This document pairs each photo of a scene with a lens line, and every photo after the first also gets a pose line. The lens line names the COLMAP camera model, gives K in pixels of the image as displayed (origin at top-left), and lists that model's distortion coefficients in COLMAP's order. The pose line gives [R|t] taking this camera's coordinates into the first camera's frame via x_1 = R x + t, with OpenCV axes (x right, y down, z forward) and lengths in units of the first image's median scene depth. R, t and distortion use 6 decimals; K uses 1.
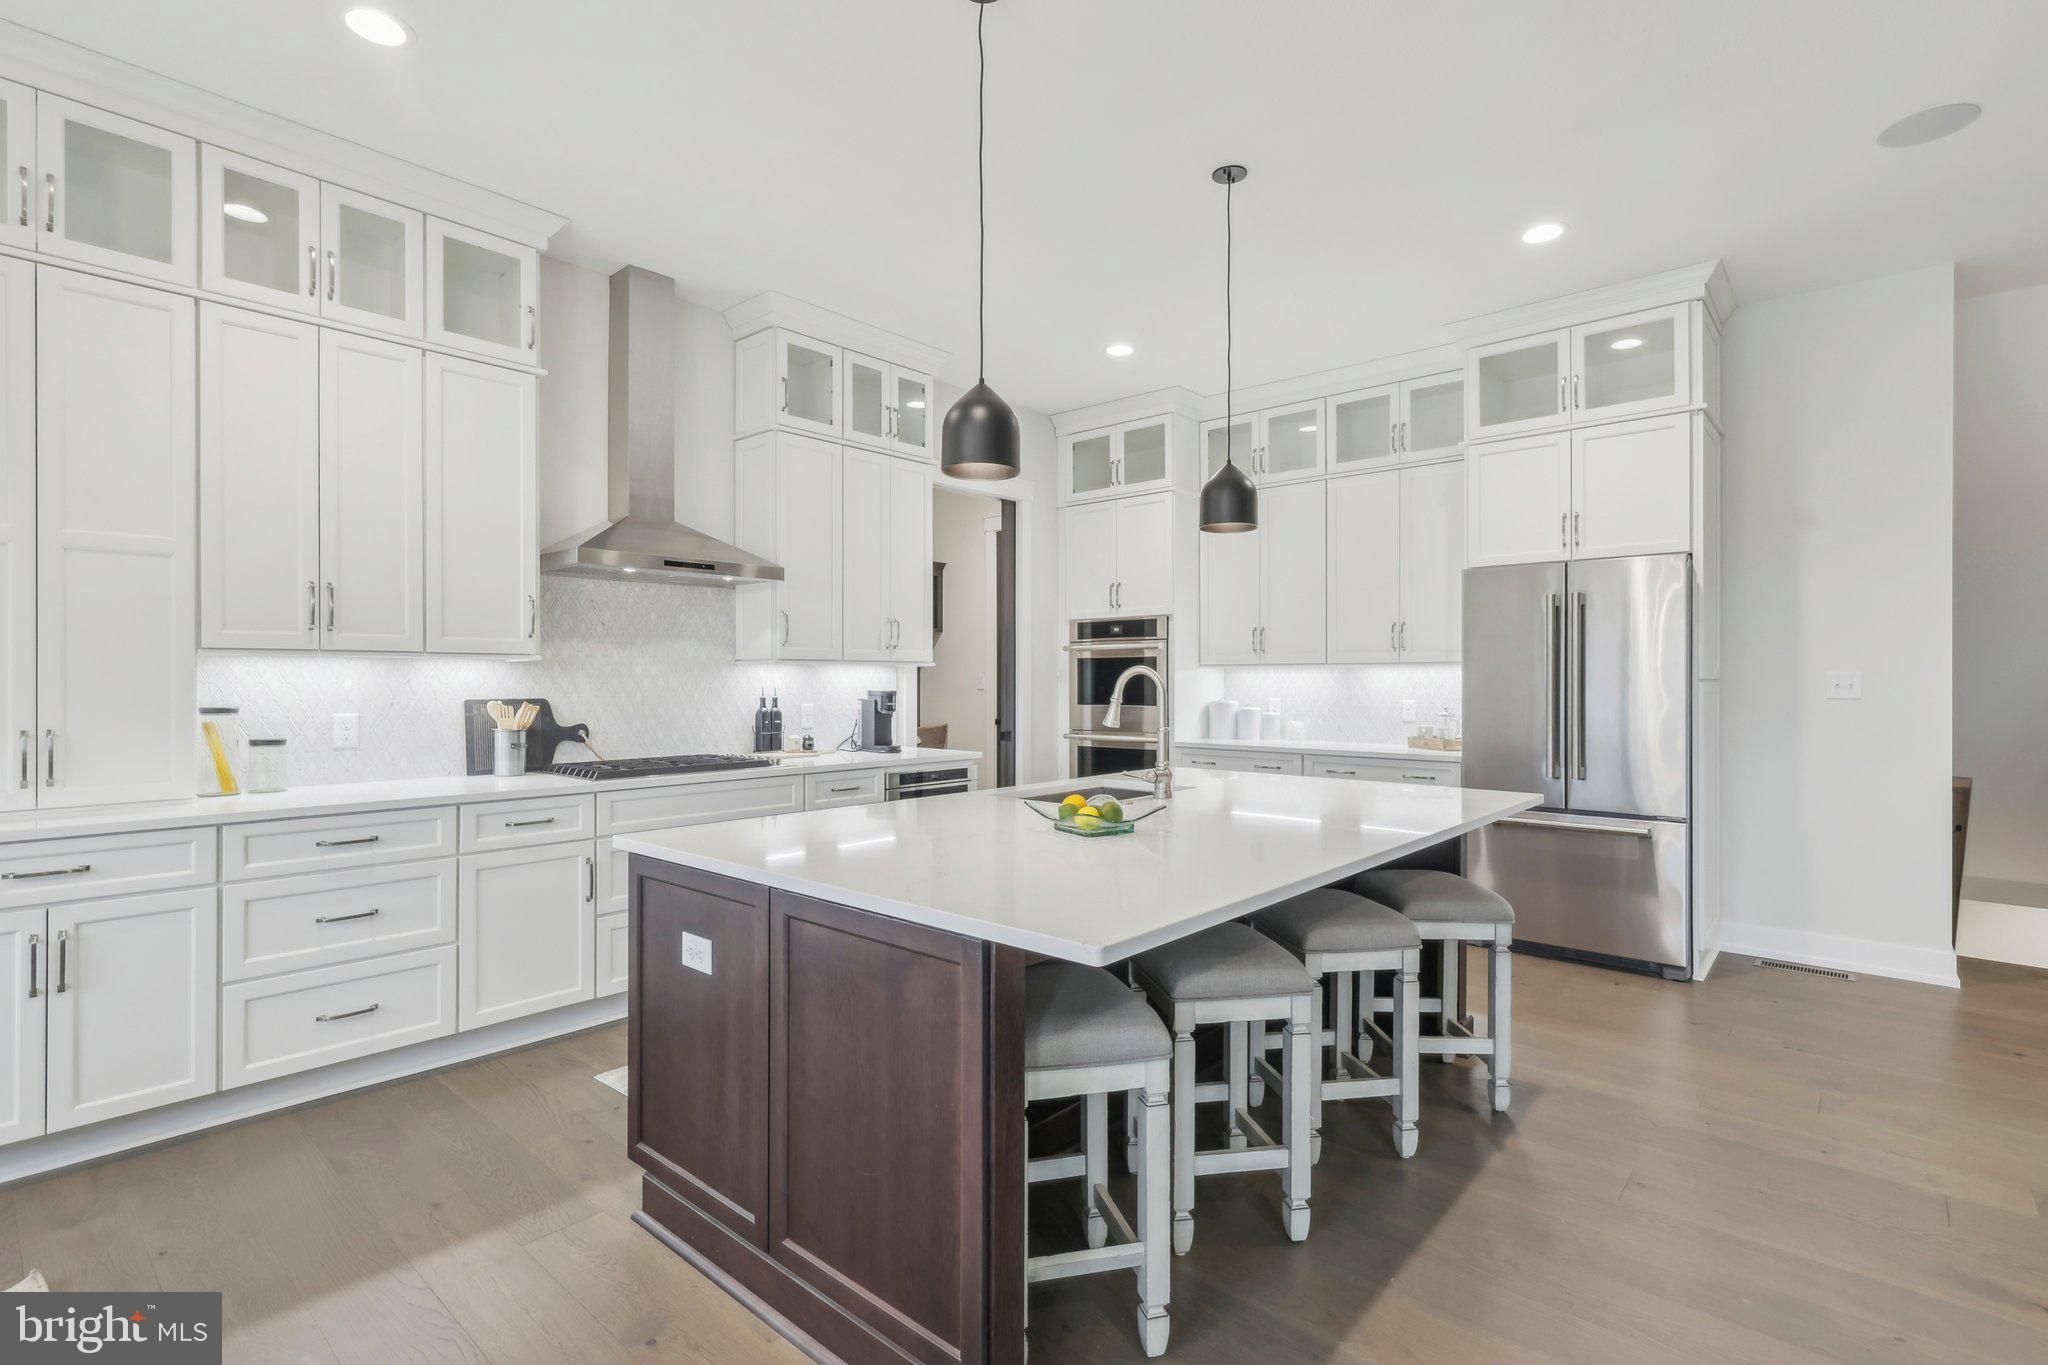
lens RADIAL K [[957.7, 0, 1024.1], [0, 957.7, 681.0], [0, 0, 1]] dist [-0.000712, -0.001363]
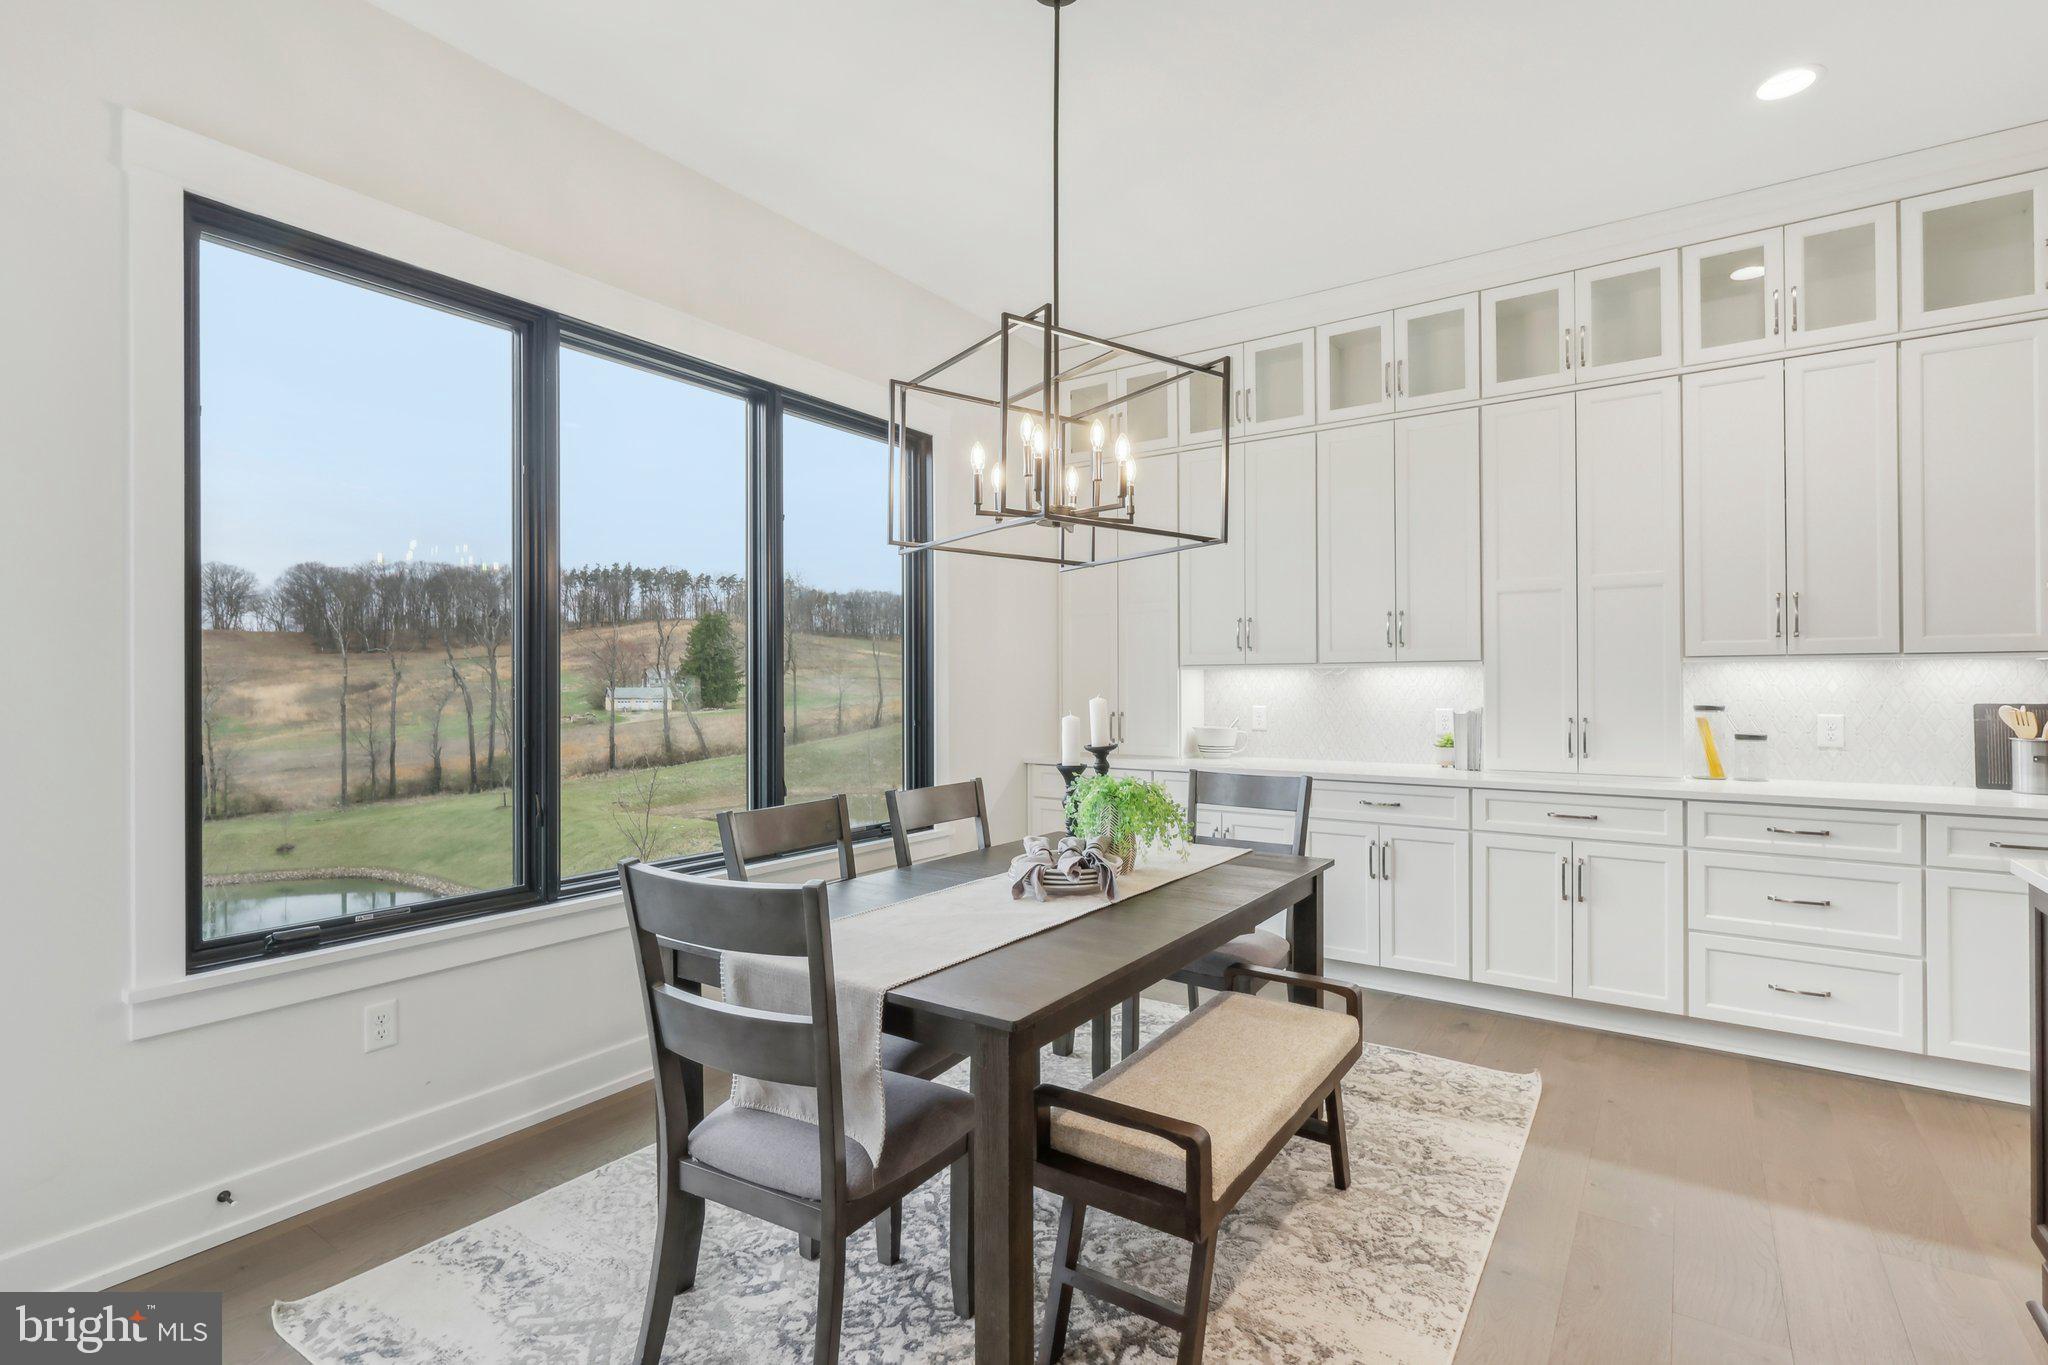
lens RADIAL K [[957.7, 0, 1022.8], [0, 957.7, 681.8], [0, 0, 1]] dist [-0.000712, -0.001363]
pose [[0.123122, -0.005105, -0.992378, 0.240894], [0.002115, 0.999986, -0.004882, 0.001918], [0.992389, -0.001498, 0.123131, -0.001705]]
